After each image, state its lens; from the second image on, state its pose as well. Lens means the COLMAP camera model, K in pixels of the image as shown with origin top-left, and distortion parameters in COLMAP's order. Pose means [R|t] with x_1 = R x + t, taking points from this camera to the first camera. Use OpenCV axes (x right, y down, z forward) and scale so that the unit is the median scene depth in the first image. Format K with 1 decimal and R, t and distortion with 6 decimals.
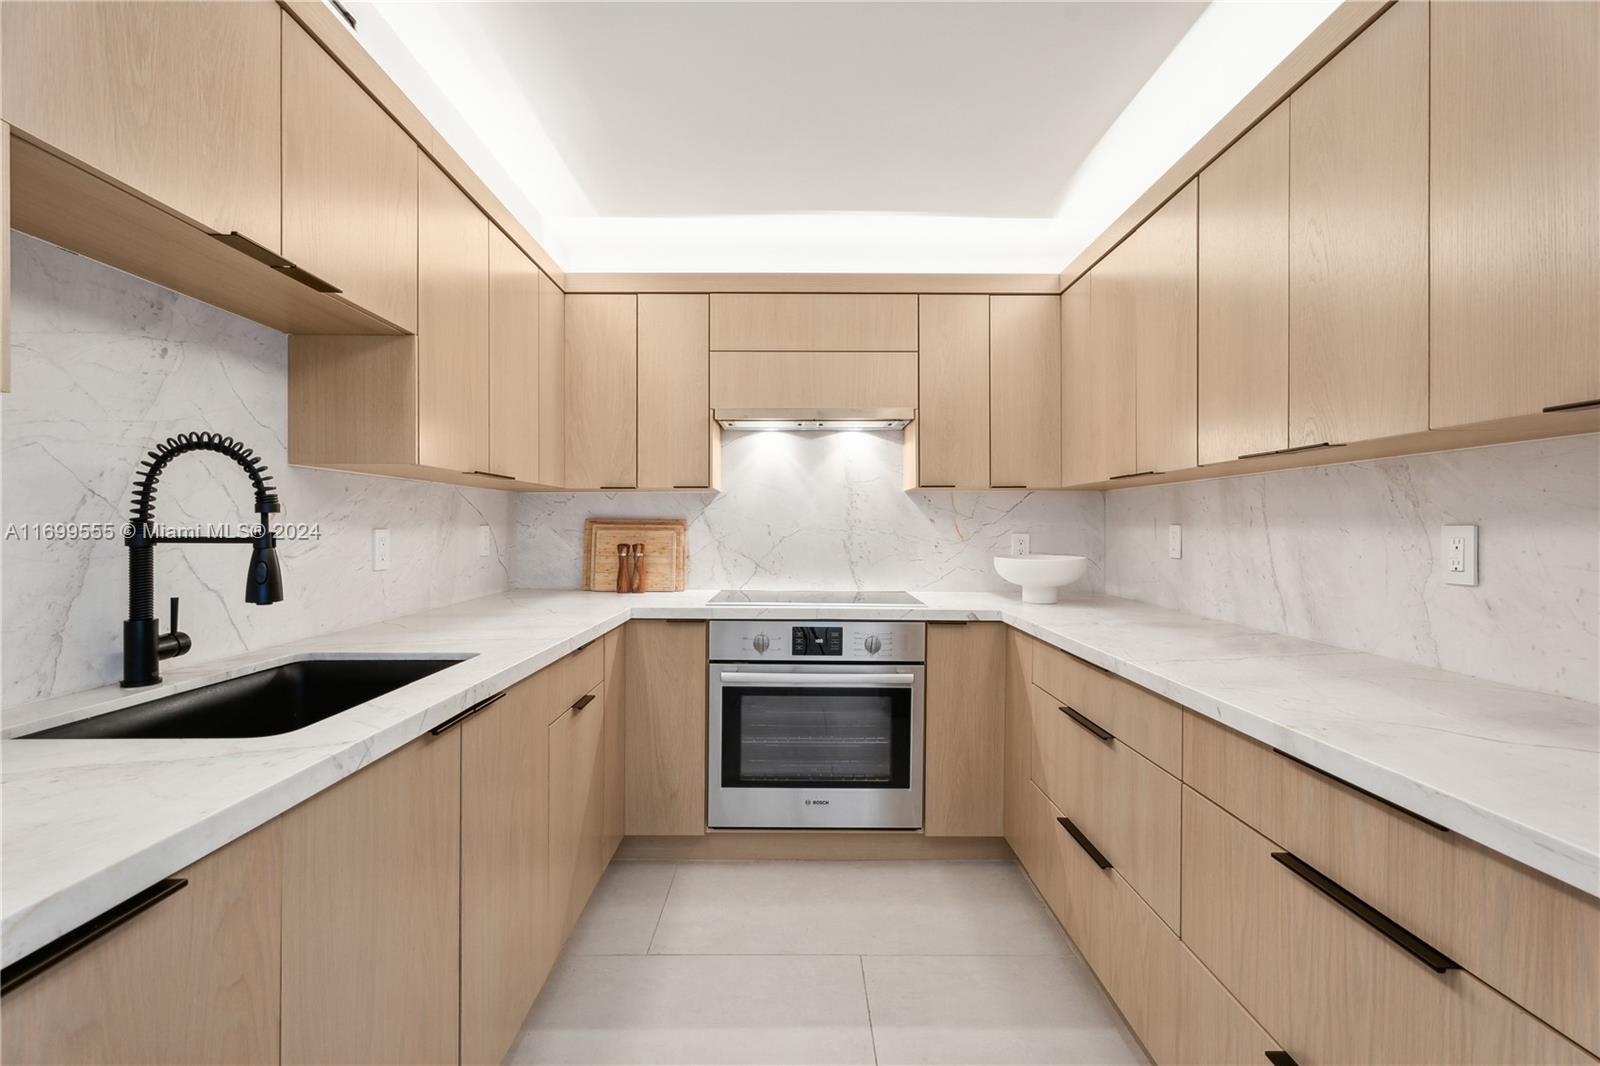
lens RADIAL K [[736.5, 0, 799.0], [0, 736.5, 521.6], [0, 0, 1]] dist [-0.001683, -0.000455]
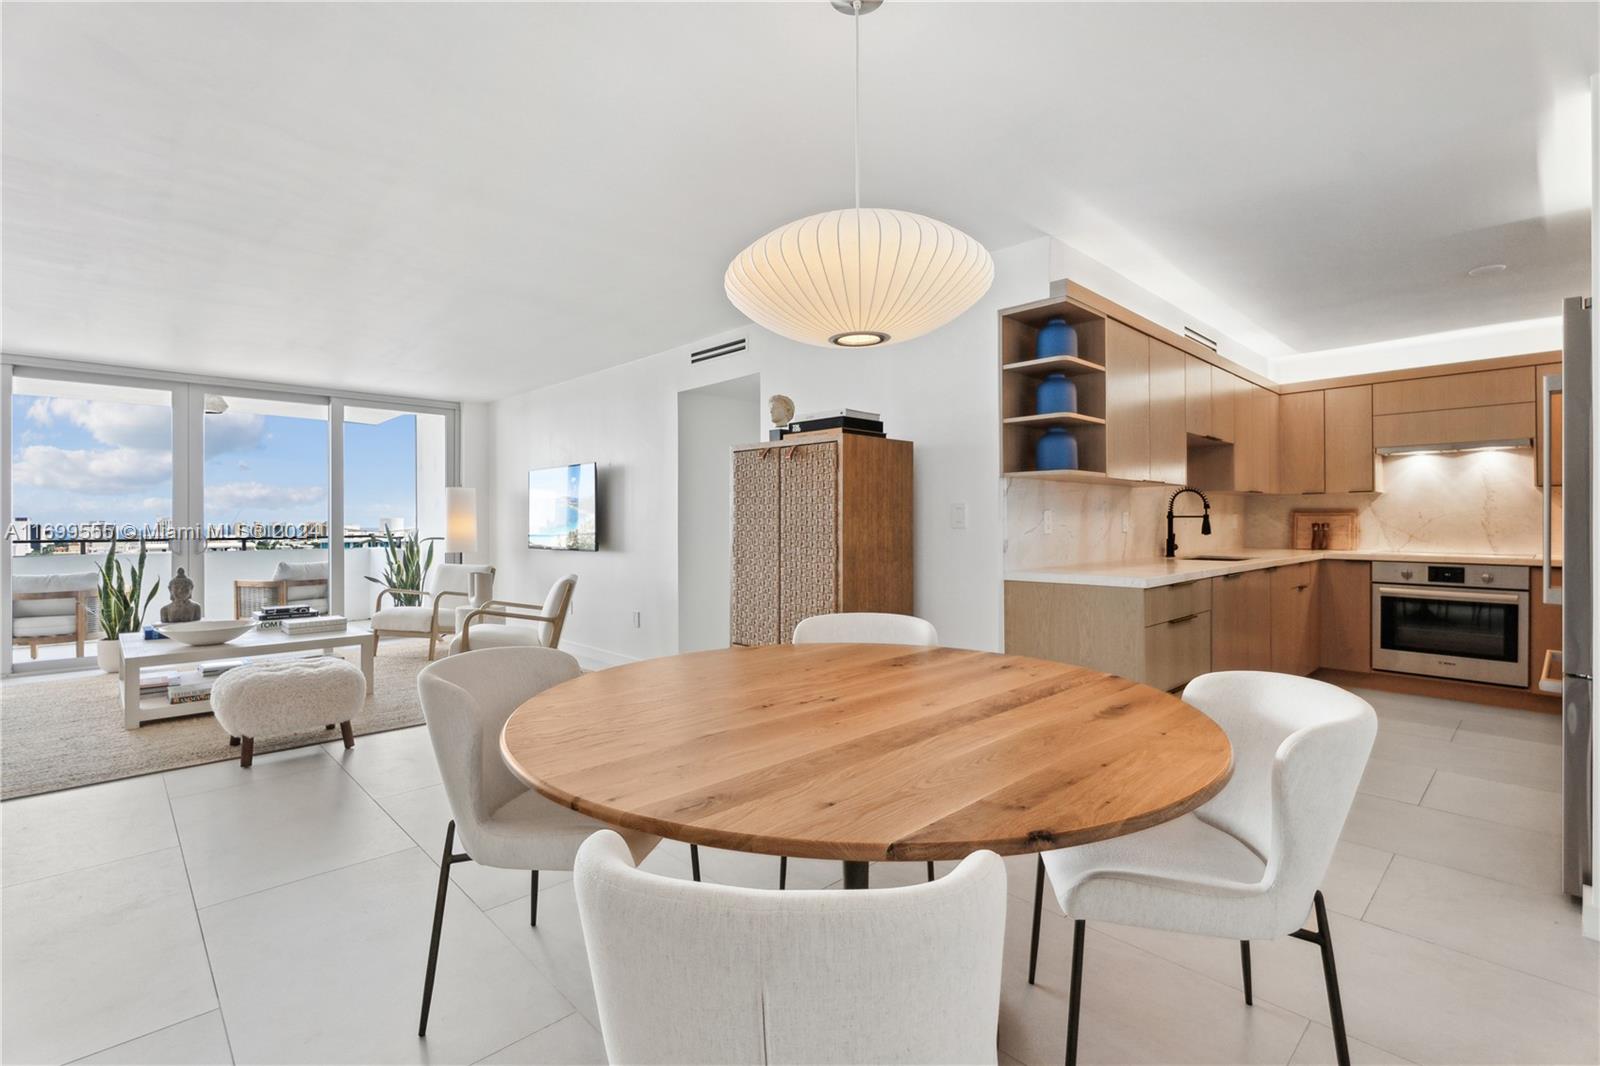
lens RADIAL K [[736.5, 0, 798.7], [0, 736.5, 517.3], [0, 0, 1]] dist [-0.001683, -0.000455]
pose [[0.686622, -0.006839, -0.726983, 0.239477], [0.008874, 0.999960, -0.001025, 0.007149], [0.726961, -0.005747, 0.686655, -1.367193]]
